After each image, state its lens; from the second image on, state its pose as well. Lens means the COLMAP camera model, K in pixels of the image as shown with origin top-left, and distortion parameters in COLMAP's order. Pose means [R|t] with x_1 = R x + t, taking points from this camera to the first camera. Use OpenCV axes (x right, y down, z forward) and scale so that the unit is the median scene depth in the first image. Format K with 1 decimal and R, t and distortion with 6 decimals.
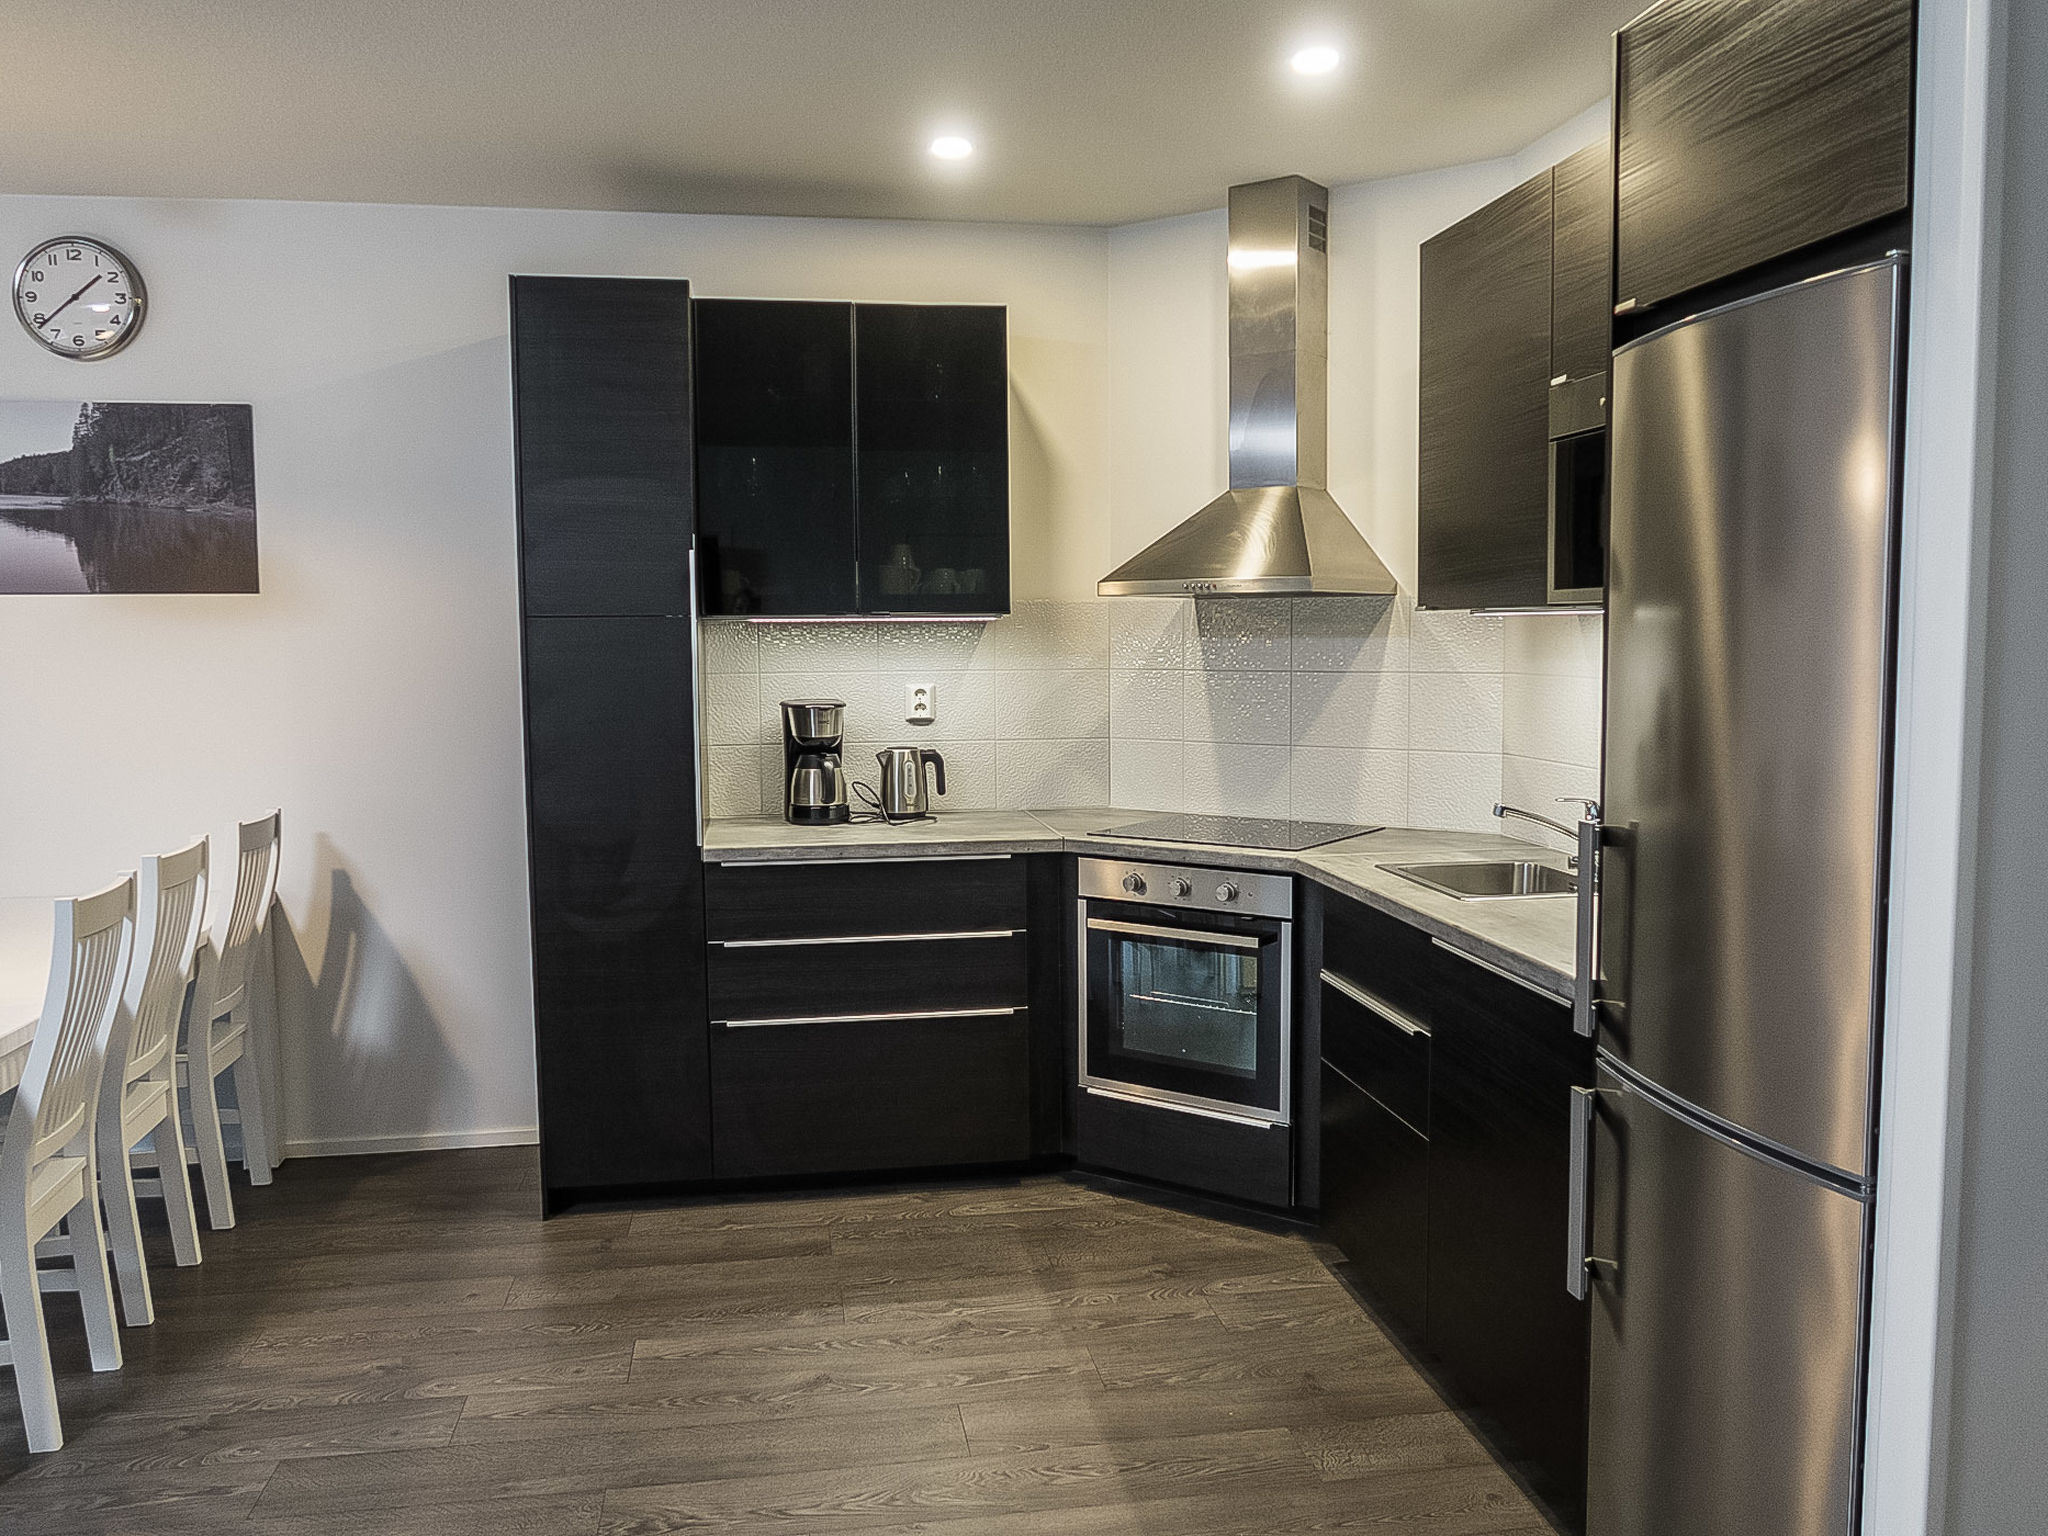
lens RADIAL K [[1577.3, 0, 1026.2], [0, 1577.3, 770.9], [0, 0, 1]] dist [-0.027811, 0.006735]
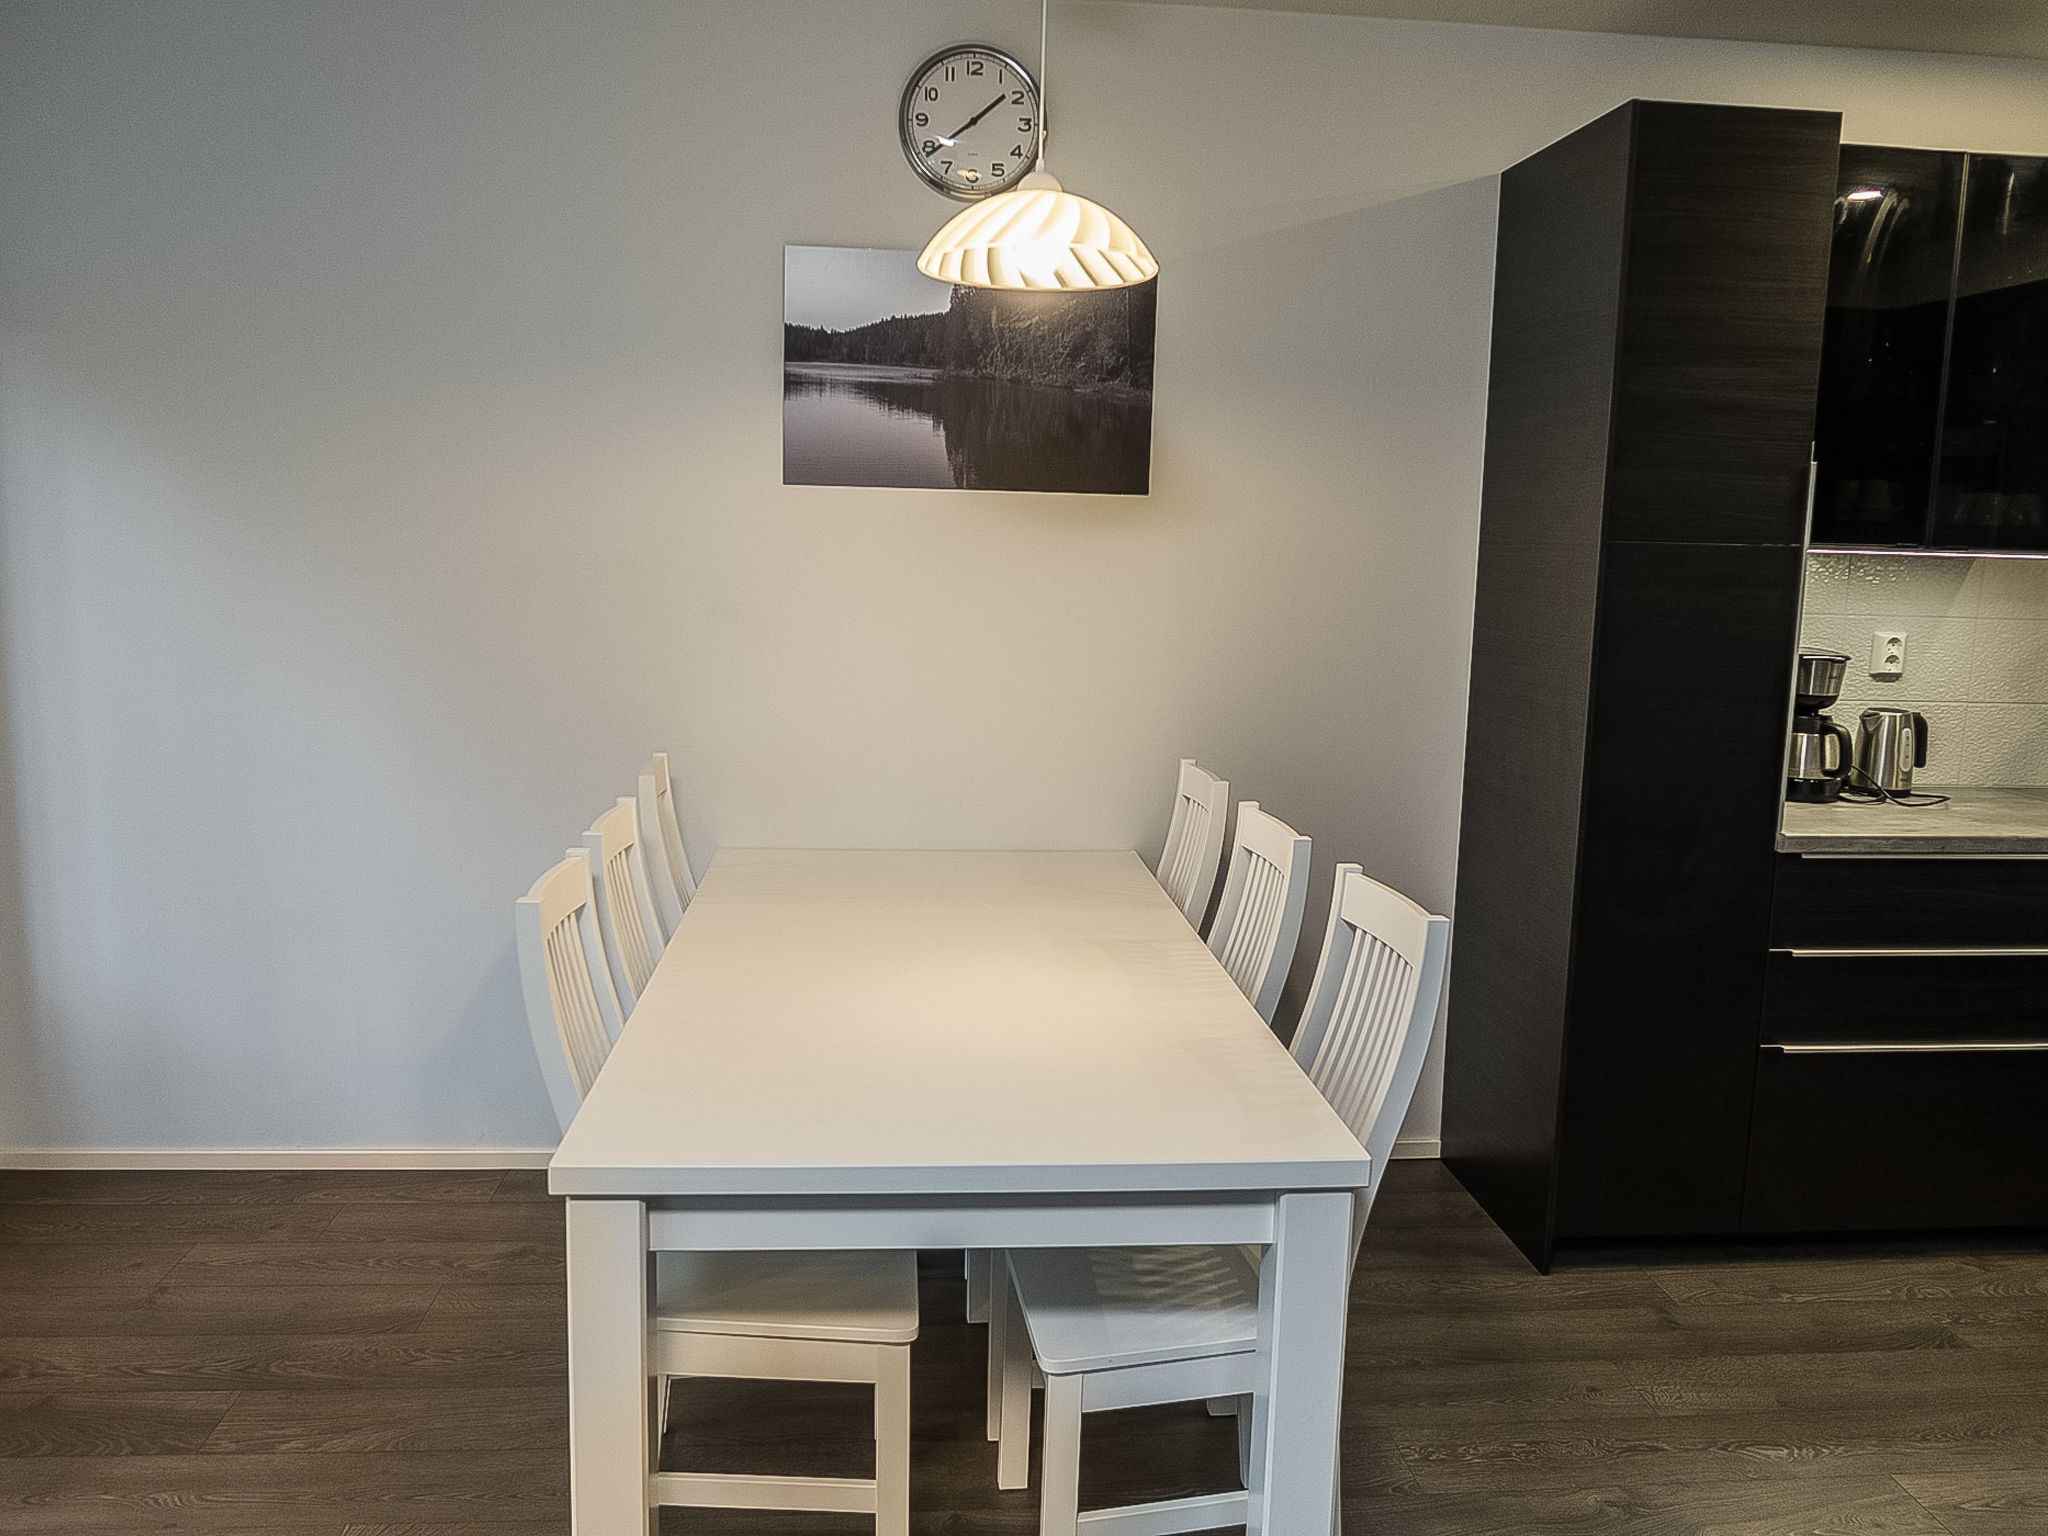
lens RADIAL K [[1577.3, 0, 1023.2], [0, 1577.3, 765.3], [0, 0, 1]] dist [-0.027811, 0.006735]
pose [[0.996906, 0.041728, -0.066619, -0.506513], [-0.037941, 0.997646, 0.057126, -0.016399], [0.068846, -0.054422, 0.996142, 0.165065]]
